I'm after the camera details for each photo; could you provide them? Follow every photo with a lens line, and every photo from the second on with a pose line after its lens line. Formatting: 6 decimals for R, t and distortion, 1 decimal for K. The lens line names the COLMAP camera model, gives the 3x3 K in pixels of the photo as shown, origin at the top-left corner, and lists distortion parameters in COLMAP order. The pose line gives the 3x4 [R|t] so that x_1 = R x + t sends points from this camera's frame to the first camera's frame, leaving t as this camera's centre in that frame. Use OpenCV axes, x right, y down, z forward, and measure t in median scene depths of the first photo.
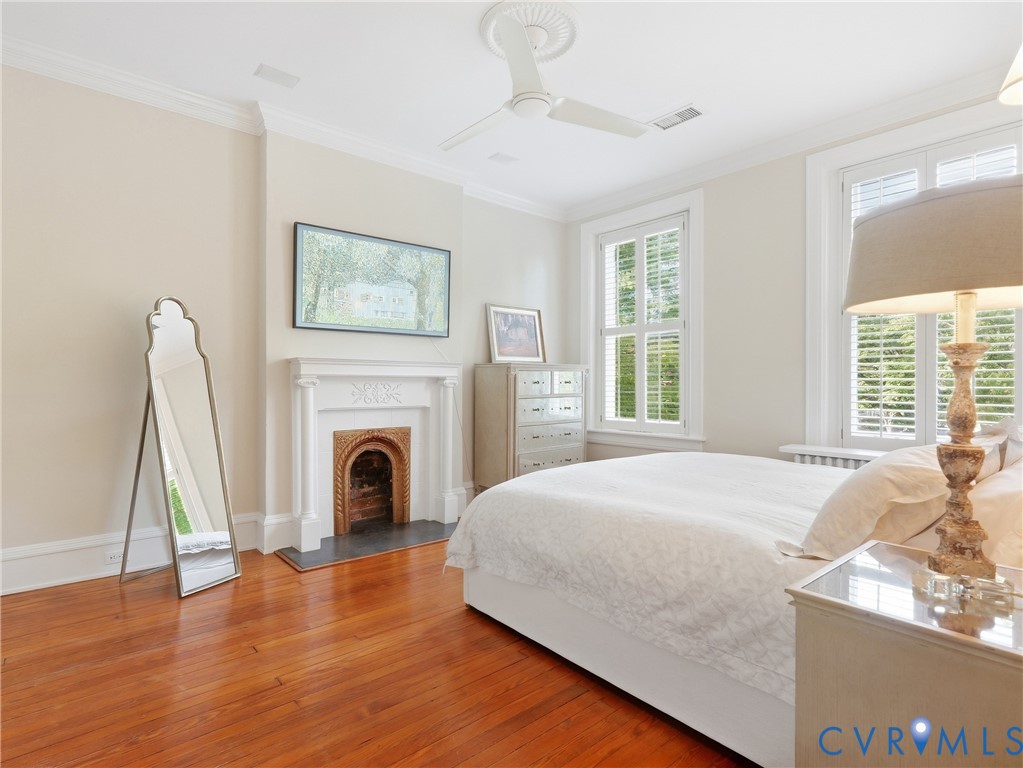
lens RADIAL K [[561.1, 0, 522.7], [0, 561.1, 379.5], [0, 0, 1]] dist [0.013601, -0.008430]
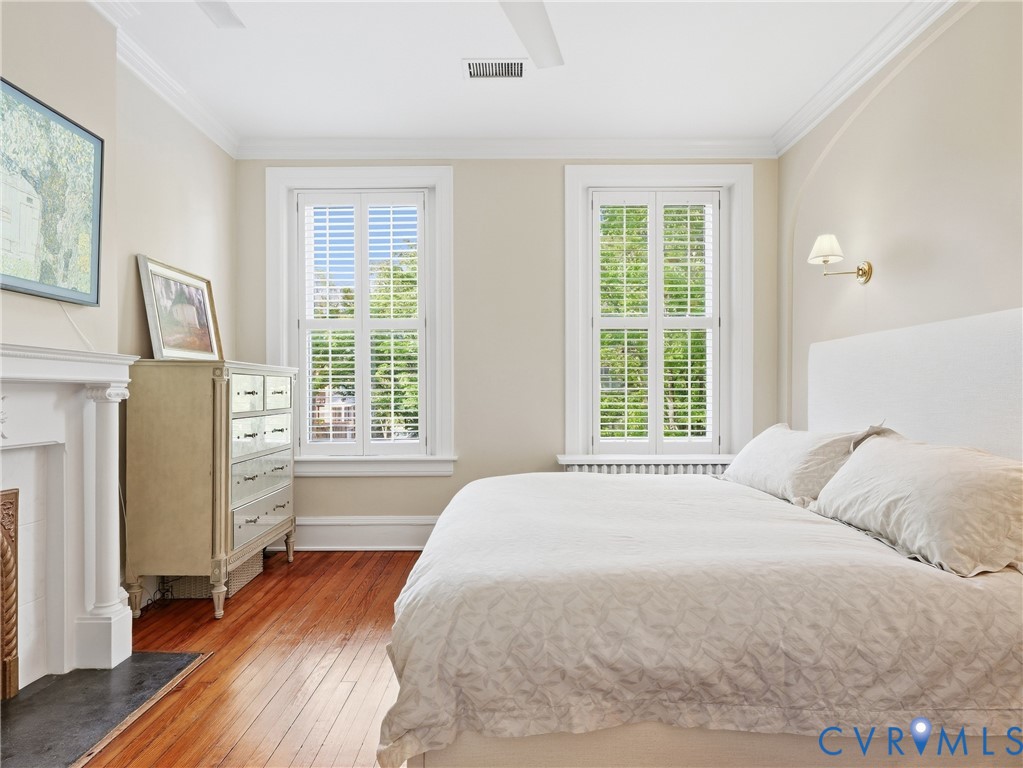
lens RADIAL K [[561.1, 0, 509.5], [0, 561.1, 393.2], [0, 0, 1]] dist [0.013601, -0.008430]
pose [[0.653224, -0.003303, 0.757158, -0.323727], [-0.000387, 0.999989, 0.004696, 0.003187], [-0.757165, -0.003360, 0.653215, 0.433534]]
